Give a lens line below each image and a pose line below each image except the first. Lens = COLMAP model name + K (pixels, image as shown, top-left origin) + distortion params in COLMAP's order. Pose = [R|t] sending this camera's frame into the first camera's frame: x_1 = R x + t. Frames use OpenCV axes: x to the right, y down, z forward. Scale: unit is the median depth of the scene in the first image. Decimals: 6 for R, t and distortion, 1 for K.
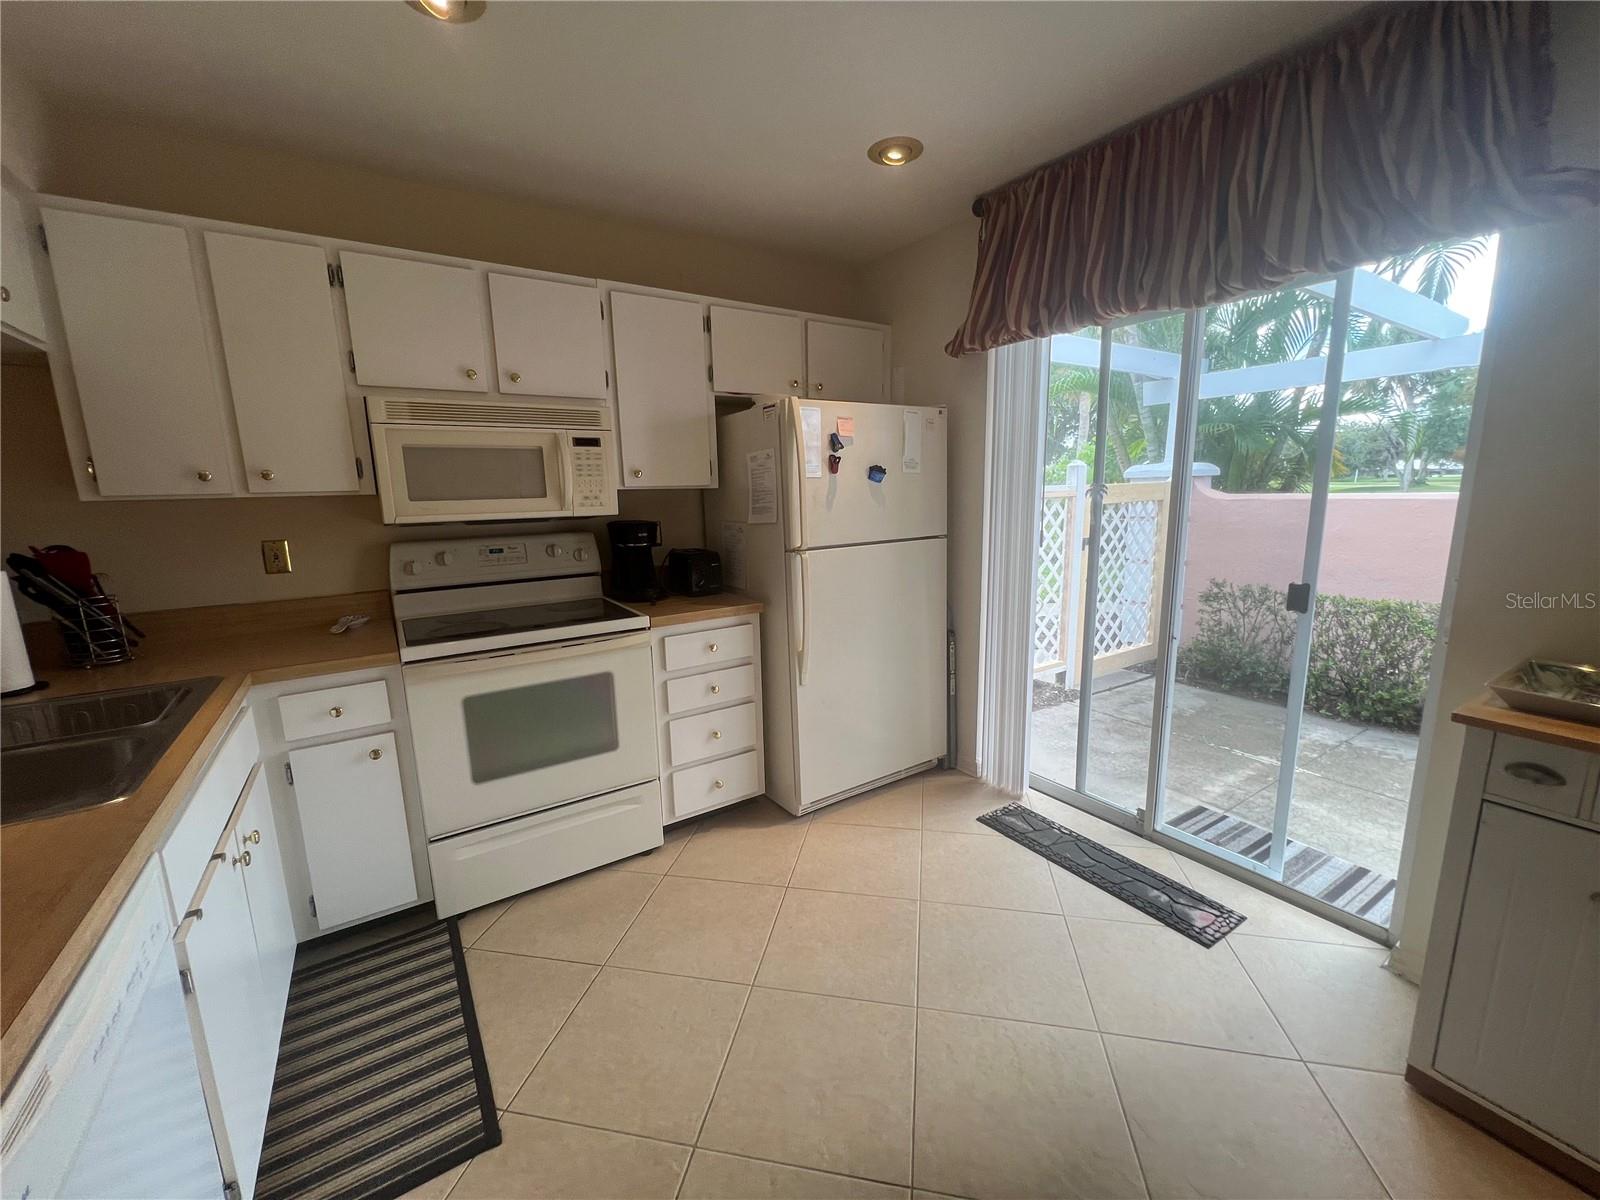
lens RADIAL K [[640.4, 0, 796.8], [0, 640.4, 601.7], [0, 0, 1]] dist [0.000997, -0.000591]
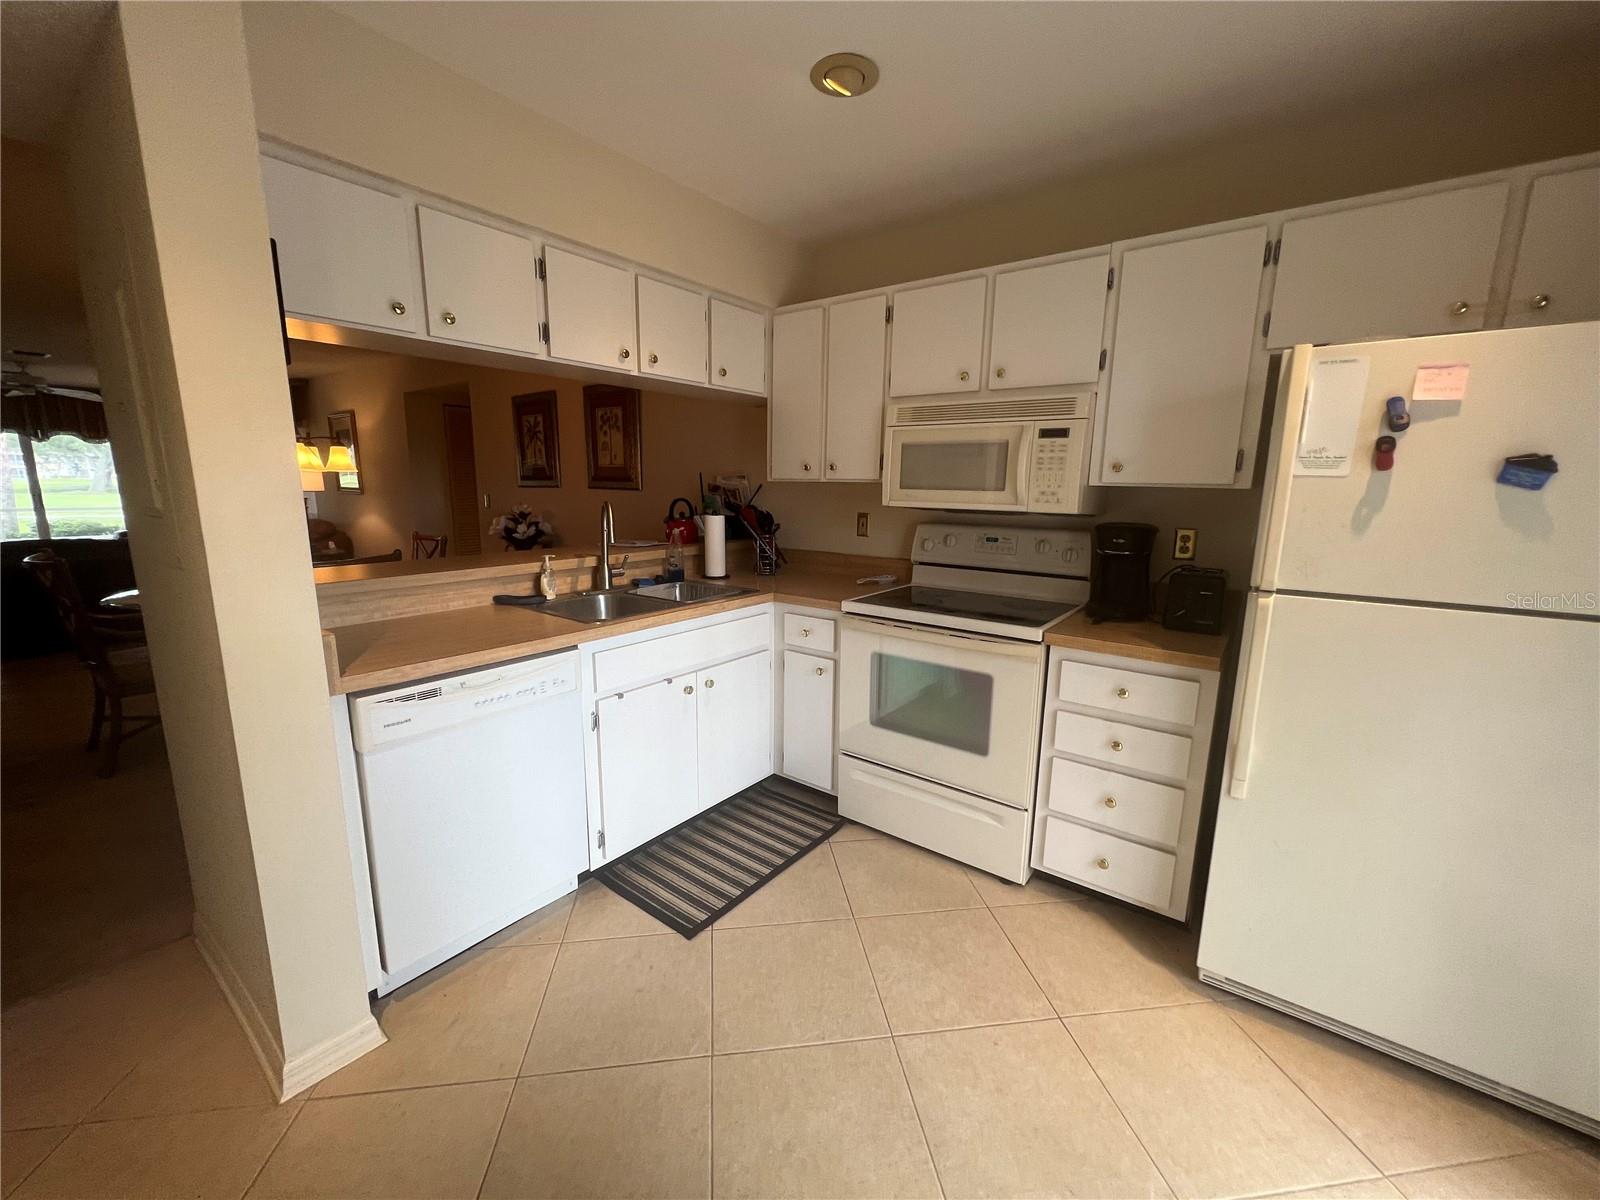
lens RADIAL K [[640.4, 0, 797.0], [0, 640.4, 600.9], [0, 0, 1]] dist [0.000997, -0.000591]
pose [[0.333071, 0.200423, -0.921355, 0.466022], [-0.187175, 0.971756, 0.143723, -0.080500], [0.924137, 0.124584, 0.361178, 0.368397]]
